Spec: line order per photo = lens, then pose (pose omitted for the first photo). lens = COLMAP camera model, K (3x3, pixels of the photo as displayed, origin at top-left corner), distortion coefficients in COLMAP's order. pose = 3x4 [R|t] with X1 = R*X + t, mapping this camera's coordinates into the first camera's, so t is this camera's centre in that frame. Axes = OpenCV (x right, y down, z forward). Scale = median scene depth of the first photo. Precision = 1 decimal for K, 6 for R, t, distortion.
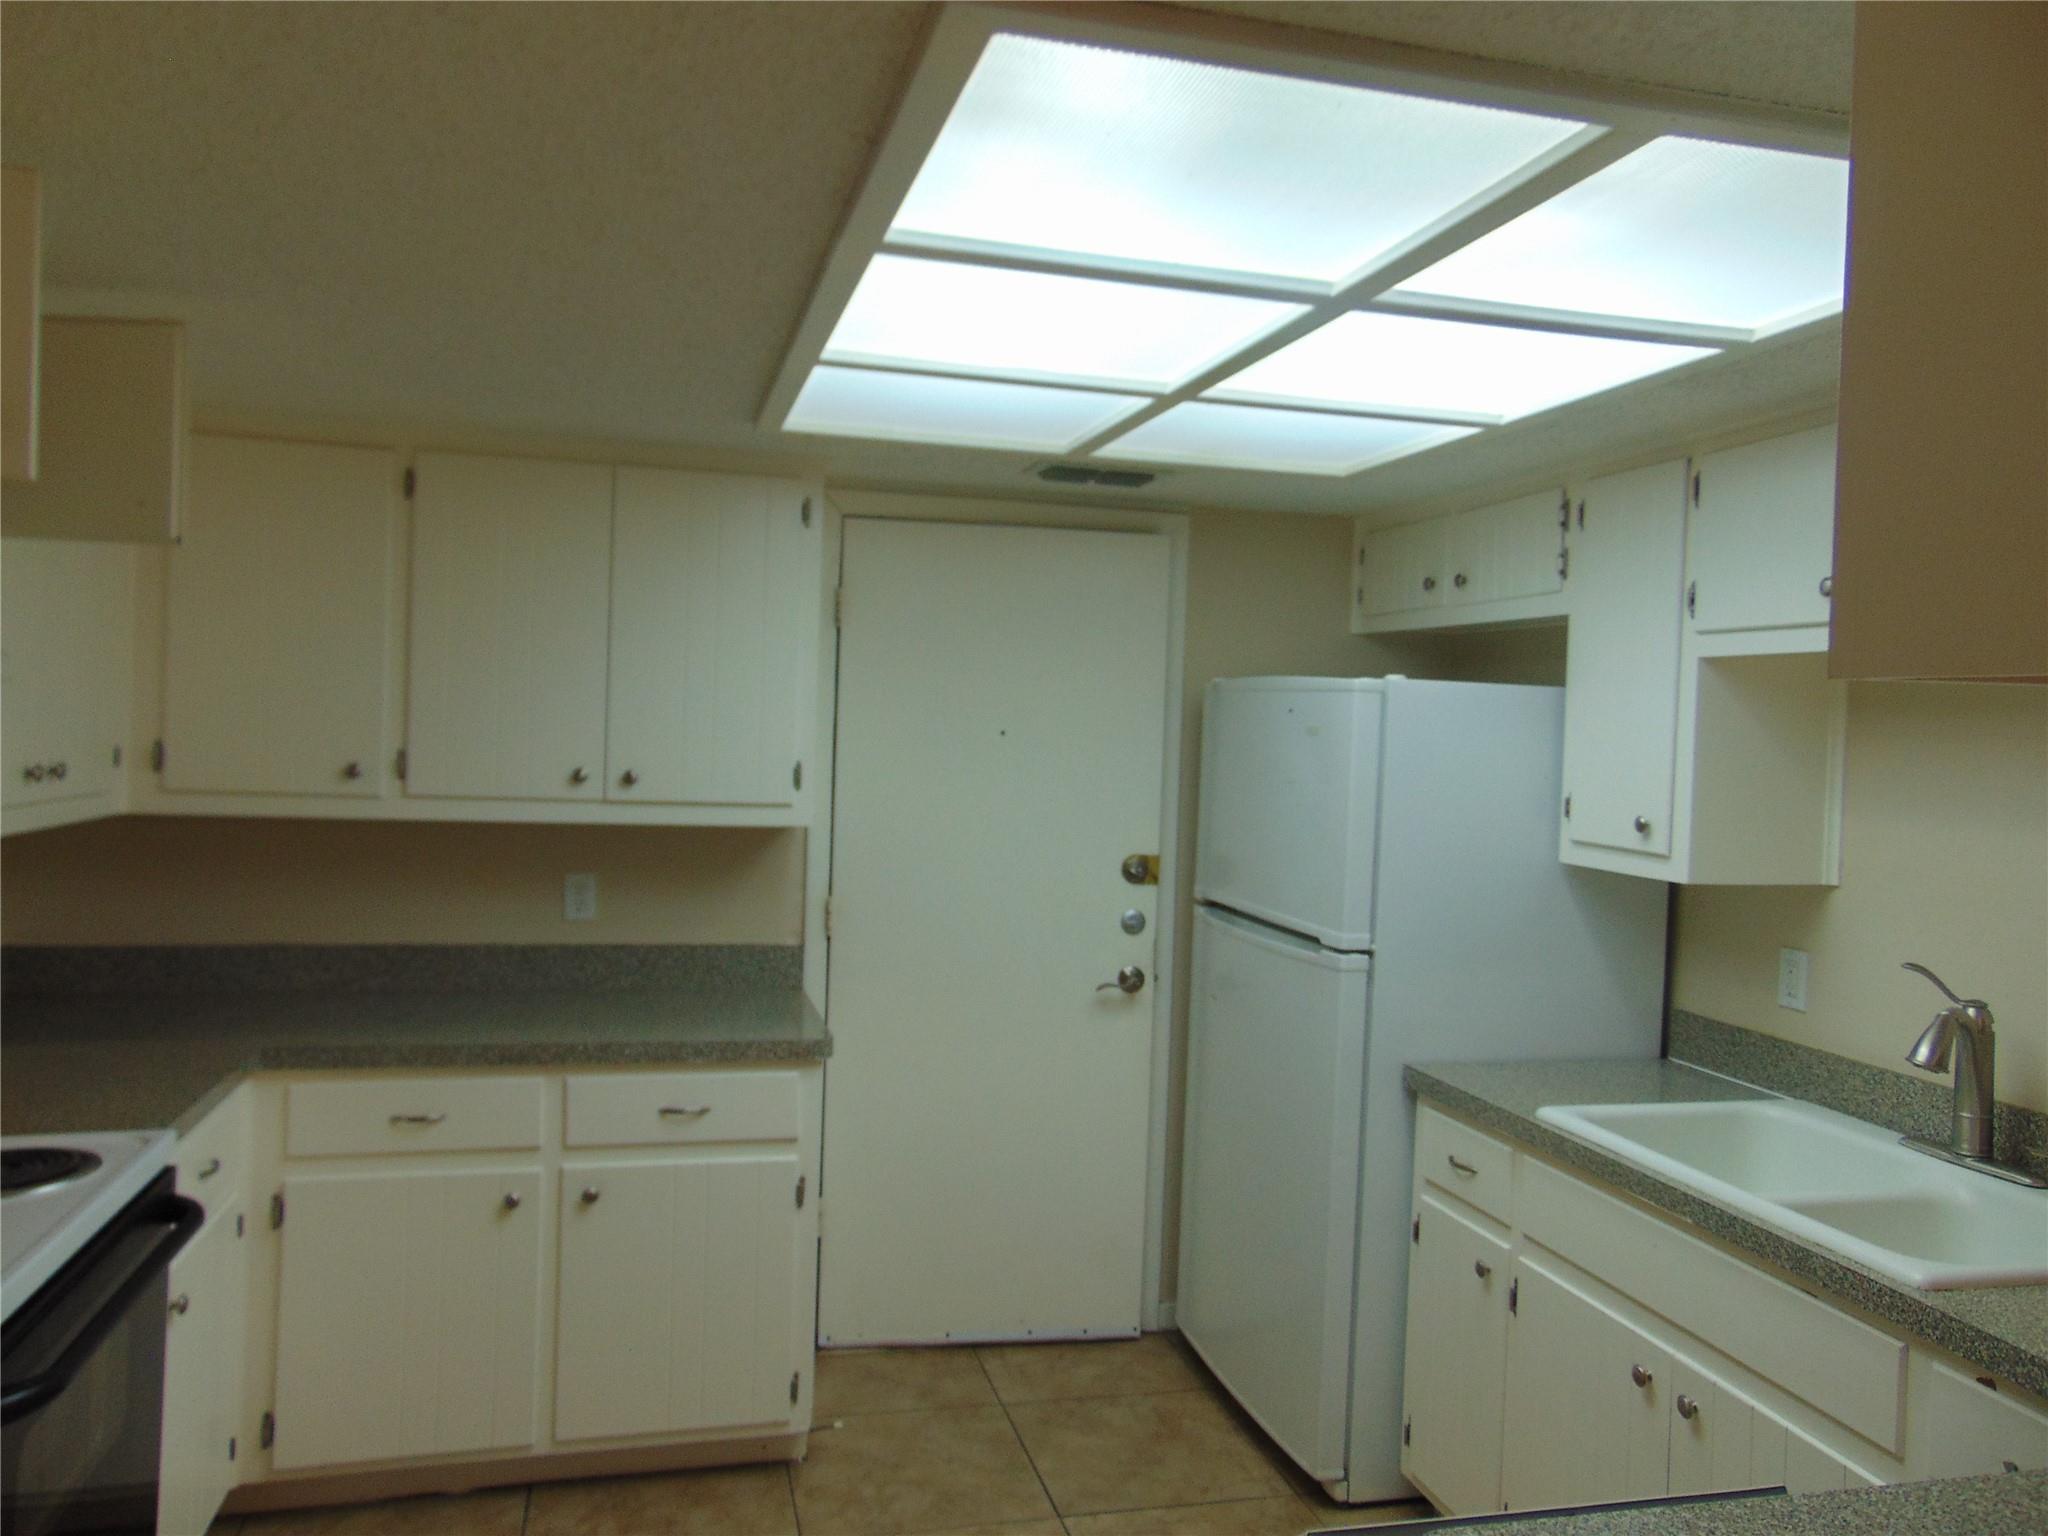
lens RADIAL K [[1526.1, 0, 1047.7], [0, 1526.1, 761.3], [0, 0, 1]] dist [-0.050071, 0.100764]
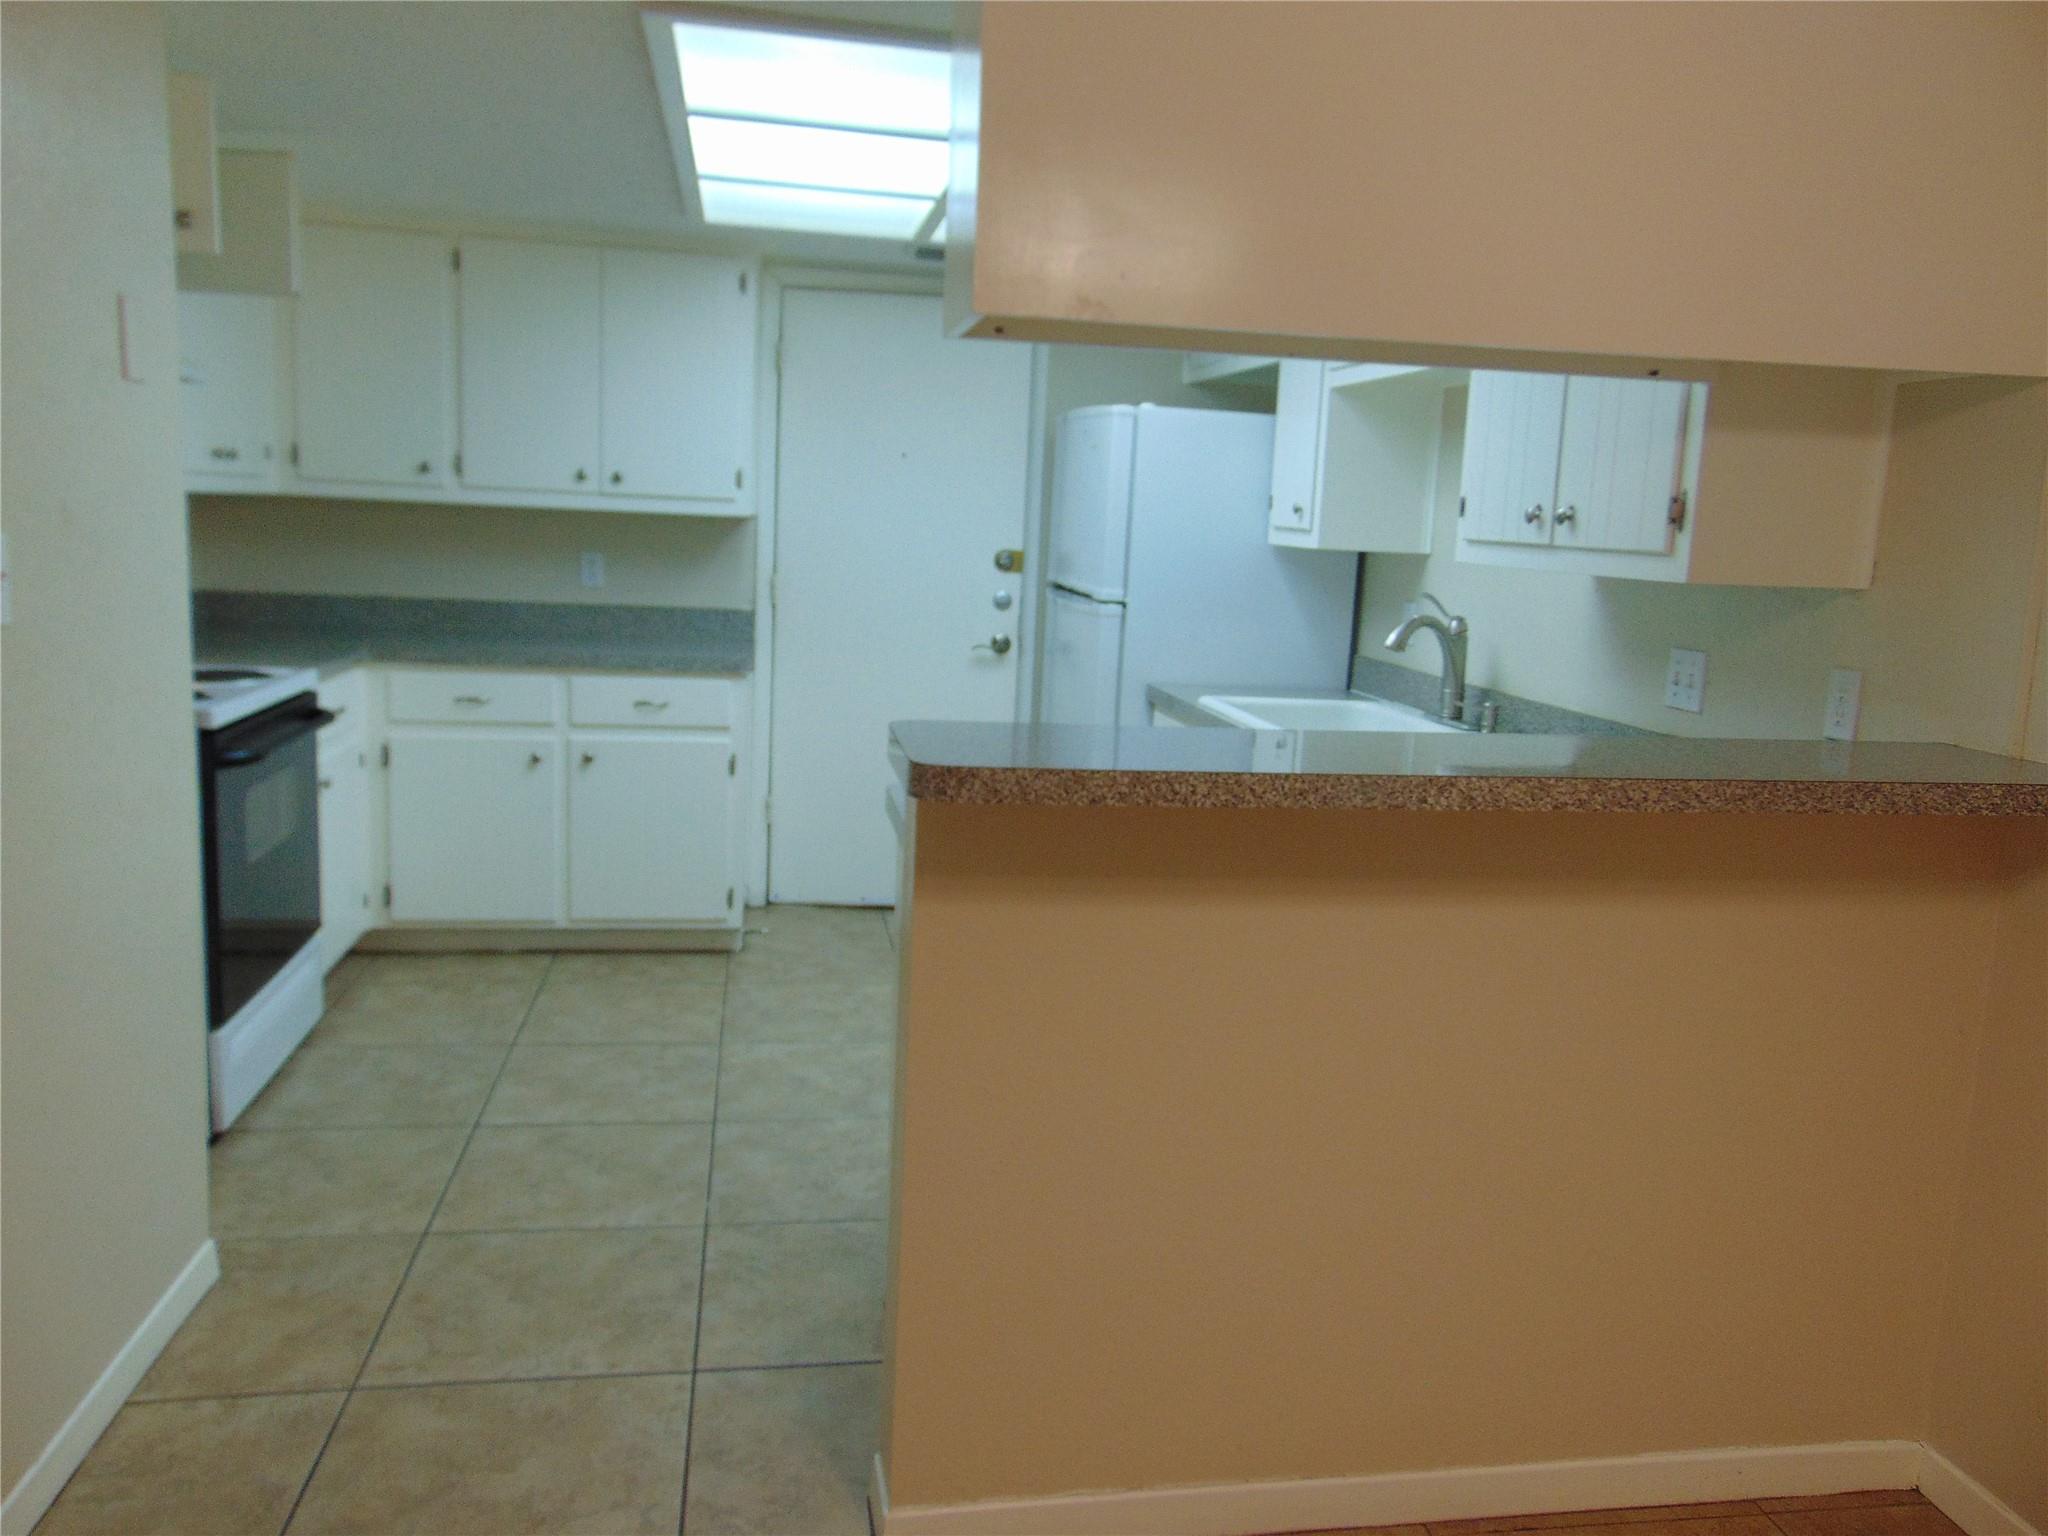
lens RADIAL K [[1526.1, 0, 1047.7], [0, 1526.1, 761.3], [0, 0, 1]] dist [-0.050071, 0.100764]
pose [[0.997058, 0.026295, -0.072004, 0.242548], [-0.016267, 0.990510, 0.136472, 0.076908], [0.074909, -0.134899, 0.988024, -0.415931]]
